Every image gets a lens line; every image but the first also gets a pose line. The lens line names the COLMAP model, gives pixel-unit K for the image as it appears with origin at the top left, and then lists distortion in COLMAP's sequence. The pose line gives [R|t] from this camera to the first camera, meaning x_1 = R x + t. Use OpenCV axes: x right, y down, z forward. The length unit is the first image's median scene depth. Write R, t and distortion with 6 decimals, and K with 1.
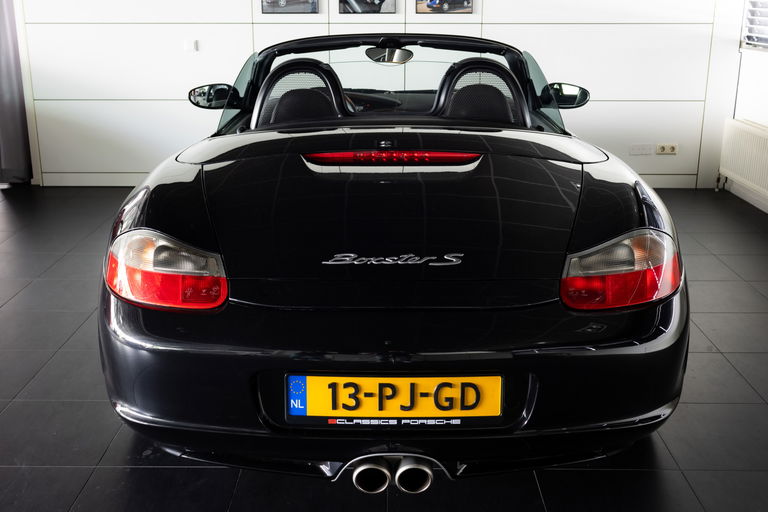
lens RADIAL K [[774.0, 0, 384.0], [0, 774.0, 256.0], [0, 0, 1]] dist [-0.012120, -0.000136]
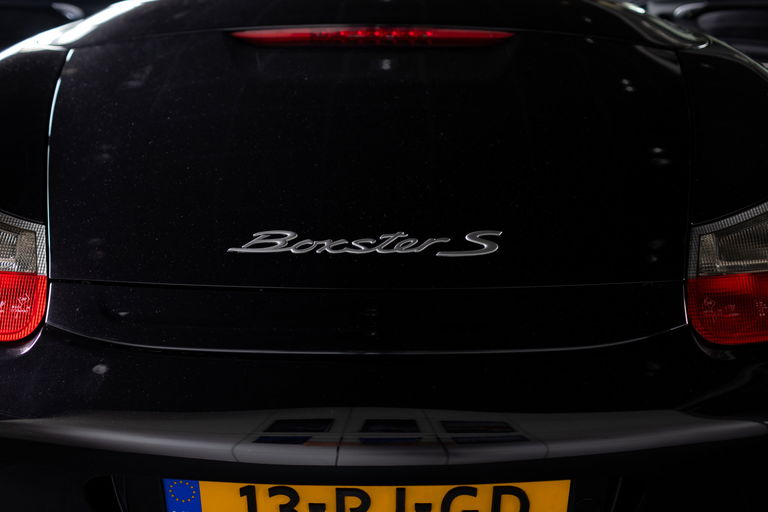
lens RADIAL K [[715.1, 0, 402.6], [0, 715.1, 259.8], [0, 0, 1]] dist [-0.006747, 0.004136]
pose [[0.999974, 0.002340, 0.006805, 0.032692], [-0.003508, 0.984196, 0.177047, -0.069353], [-0.006283, -0.177066, 0.984179, 0.529325]]
